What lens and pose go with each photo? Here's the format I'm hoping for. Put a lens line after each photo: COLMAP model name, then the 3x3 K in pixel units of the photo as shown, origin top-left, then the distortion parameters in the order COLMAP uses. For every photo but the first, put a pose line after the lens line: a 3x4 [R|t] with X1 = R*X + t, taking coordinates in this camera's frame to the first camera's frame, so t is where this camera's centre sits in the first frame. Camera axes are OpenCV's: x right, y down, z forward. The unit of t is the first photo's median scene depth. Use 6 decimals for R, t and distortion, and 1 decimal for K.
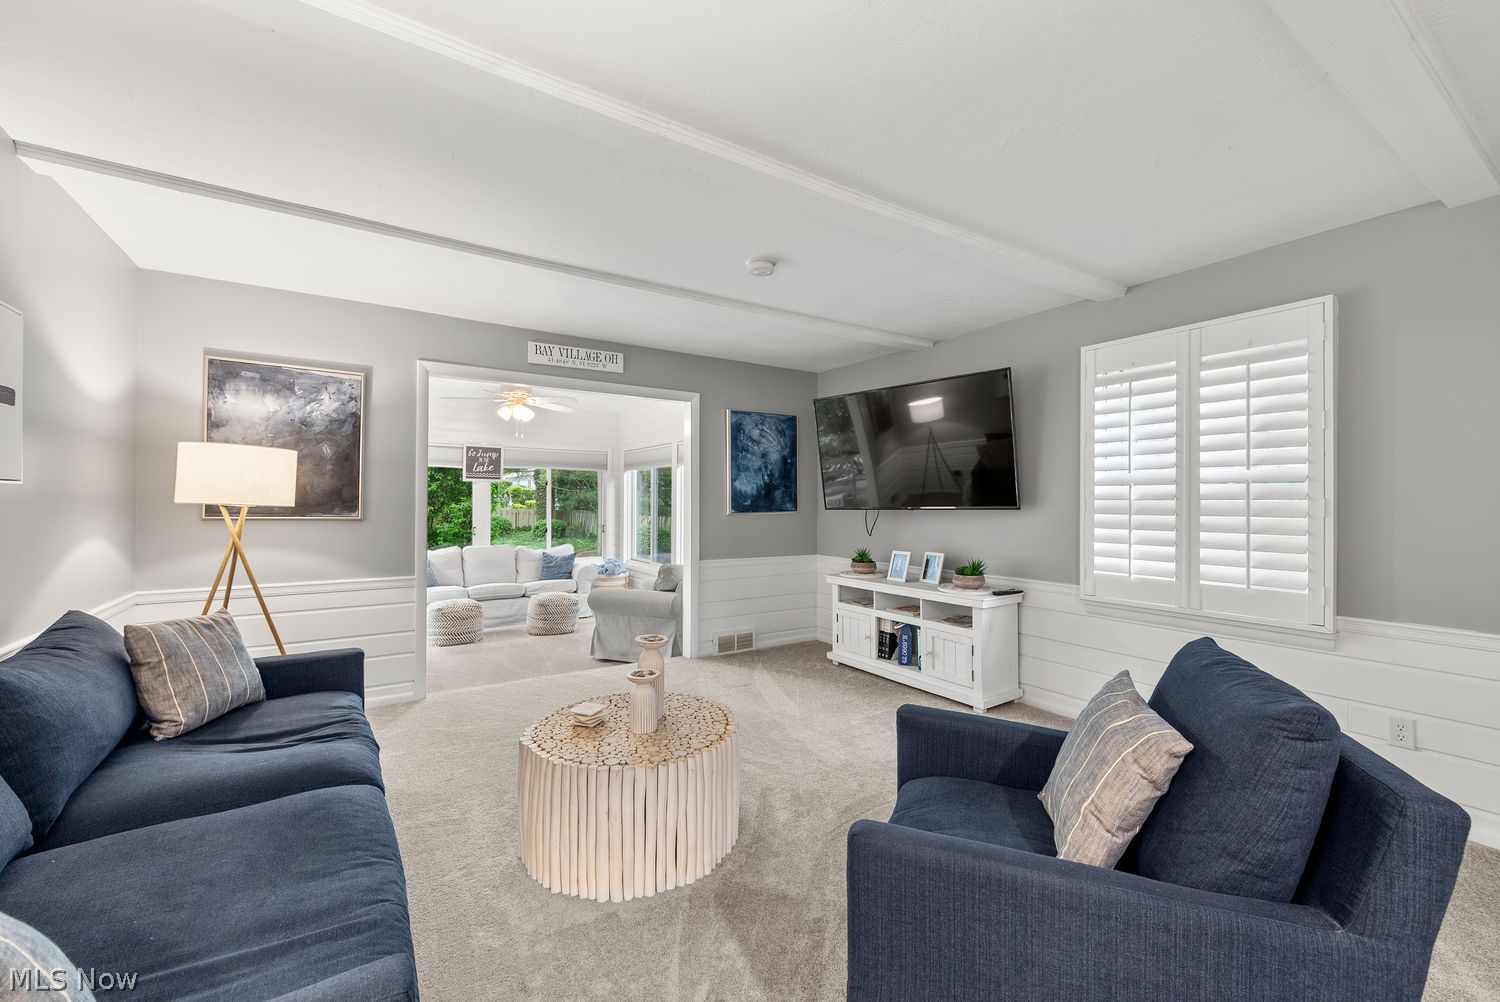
lens RADIAL K [[596.5, 0, 747.2], [0, 596.5, 498.5], [0, 0, 1]] dist [0.009617, -0.002386]
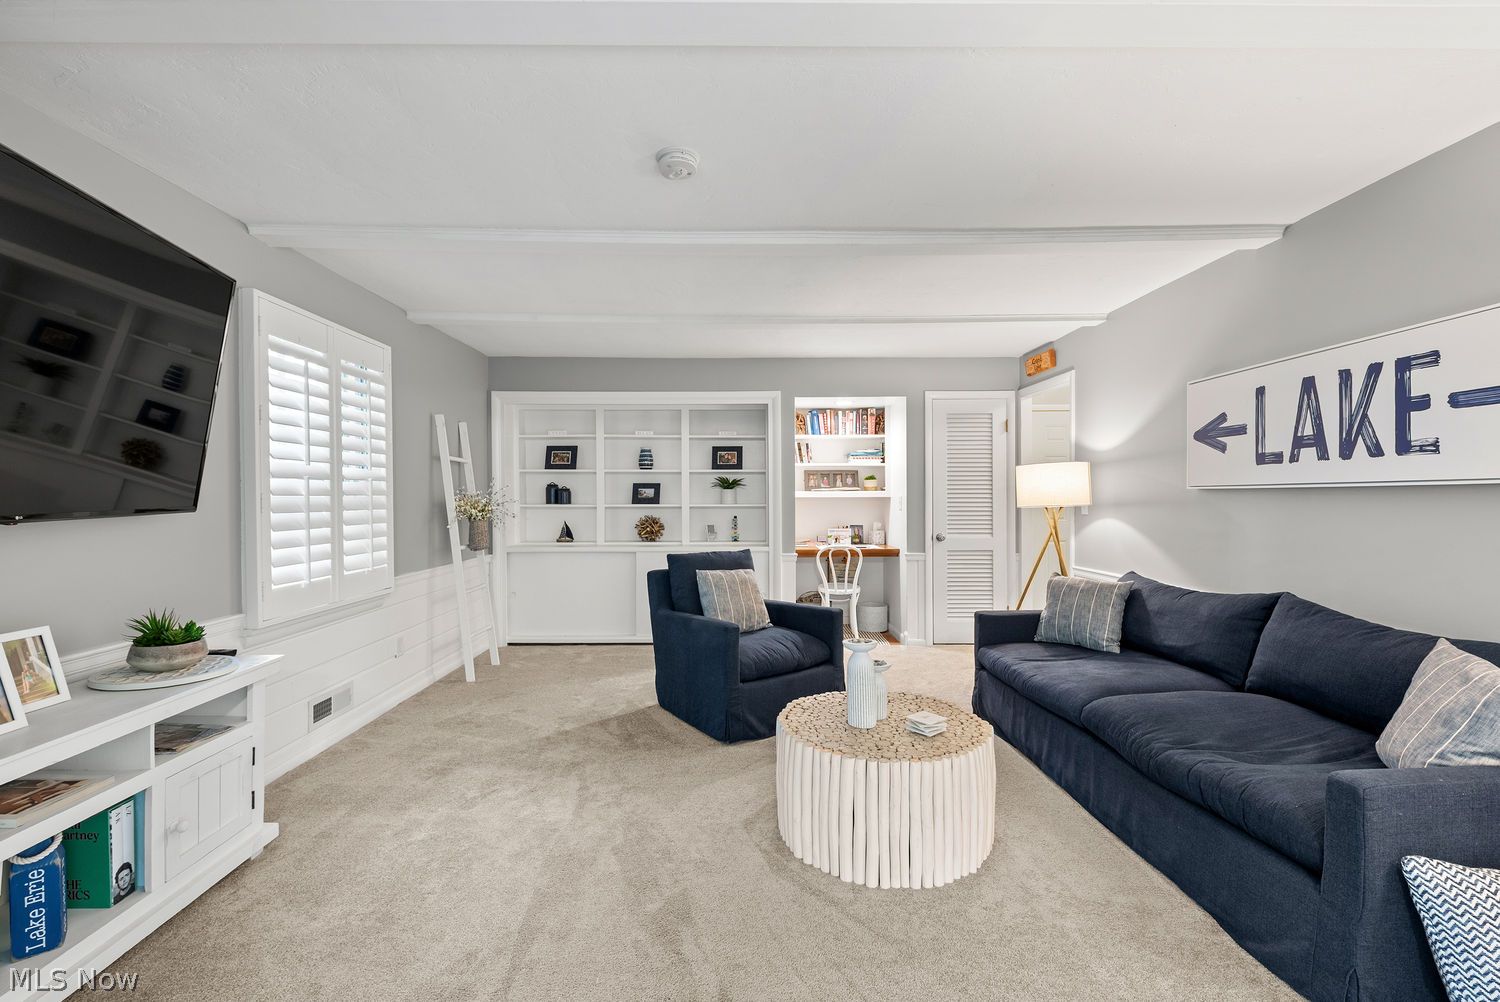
lens RADIAL K [[626.8, 0, 752.1], [0, 626.8, 498.2], [0, 0, 1]] dist [0.012290, -0.004482]
pose [[-0.849907, -0.004476, 0.526914, -0.170834], [-0.002897, 0.999988, 0.003822, 0.000222], [-0.526925, 0.001722, -0.849910, 0.613276]]
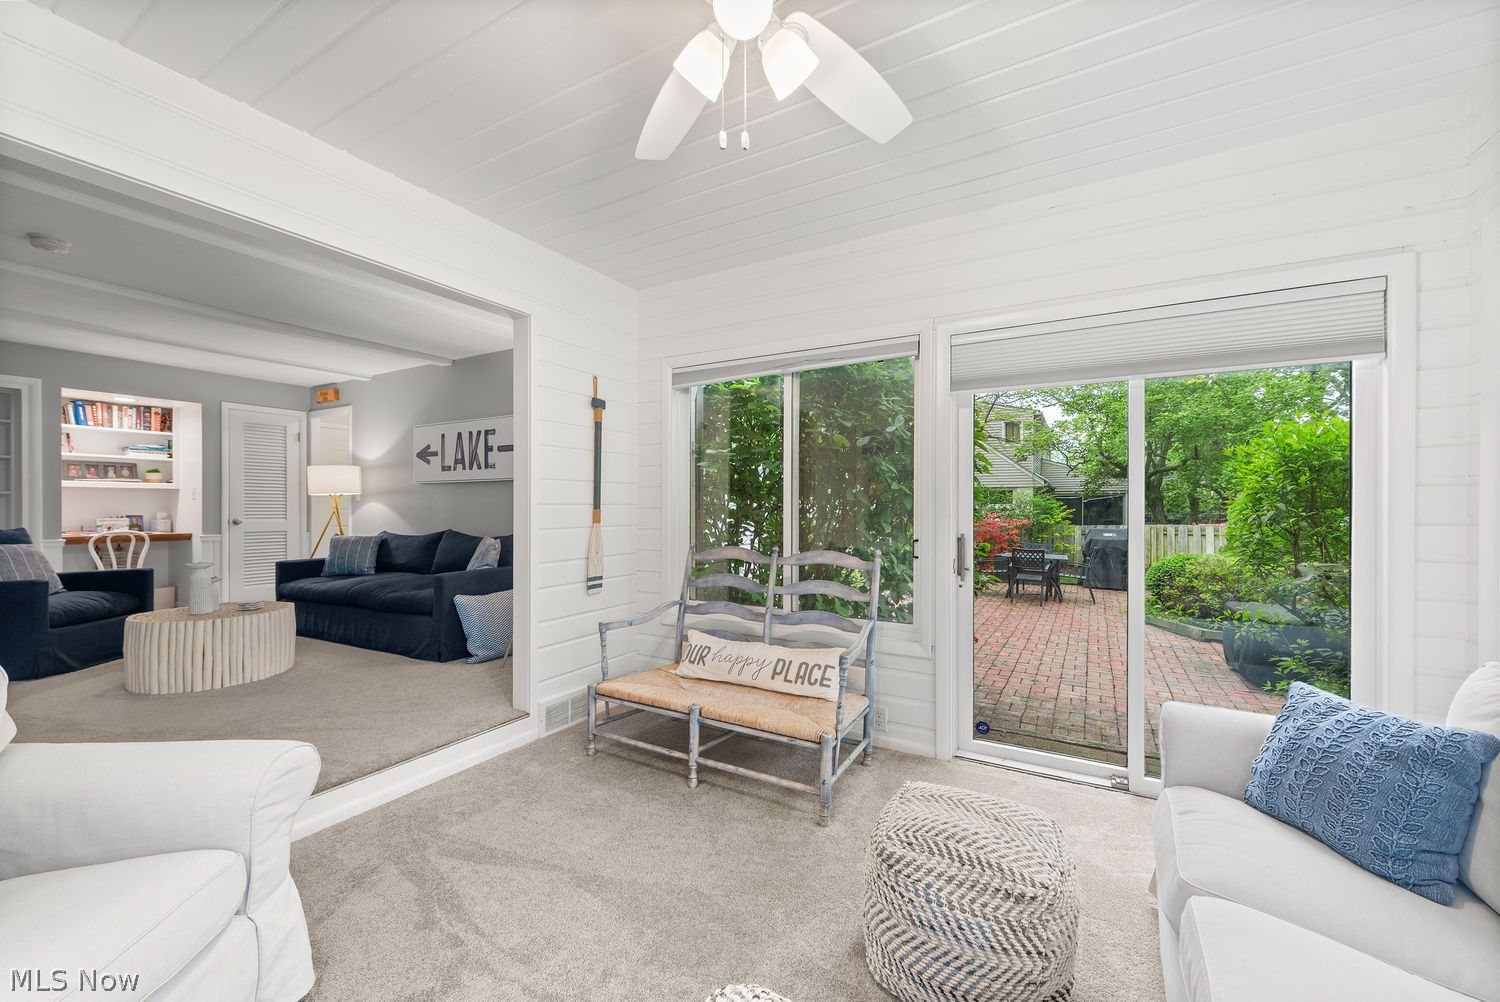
lens RADIAL K [[596.5, 0, 743.6], [0, 596.5, 506.7], [0, 0, 1]] dist [0.009617, -0.002386]
pose [[-0.888663, -0.006074, -0.458520, -0.221676], [-0.003862, 0.999976, -0.005761, 0.027282], [0.458544, -0.003349, -0.888665, 0.959140]]
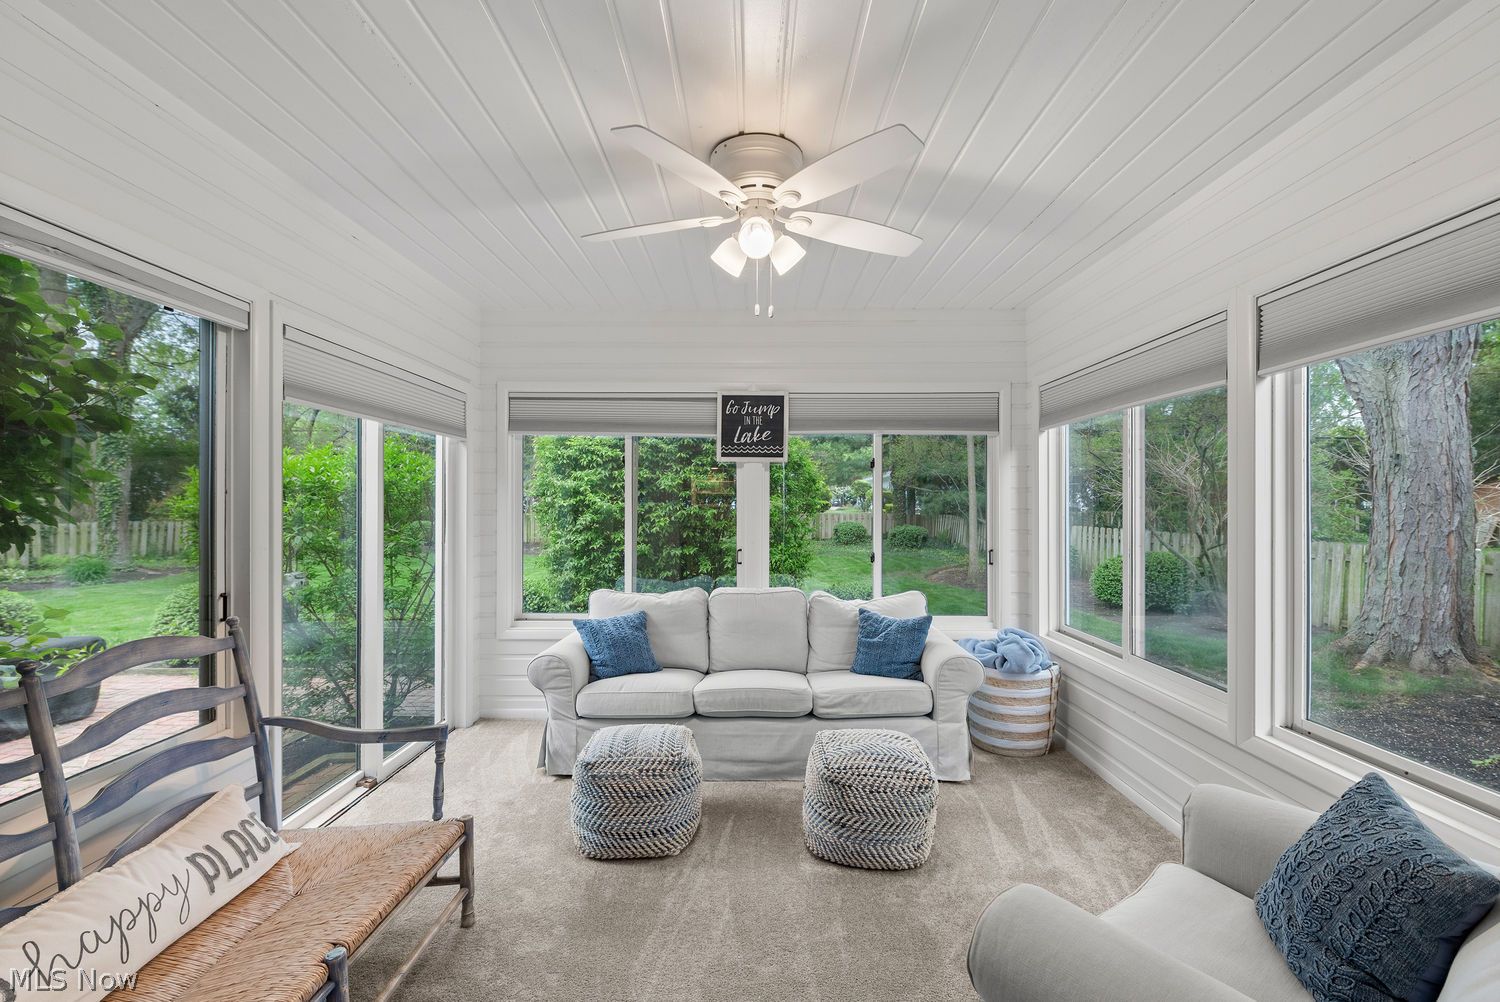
lens RADIAL K [[626.8, 0, 751.2], [0, 626.8, 502.7], [0, 0, 1]] dist [0.012290, -0.004482]
pose [[0.839231, -0.007710, -0.543720, -0.148588], [0.008390, 0.999964, -0.001228, 0.007644], [0.543710, -0.003531, 0.839266, 0.549133]]
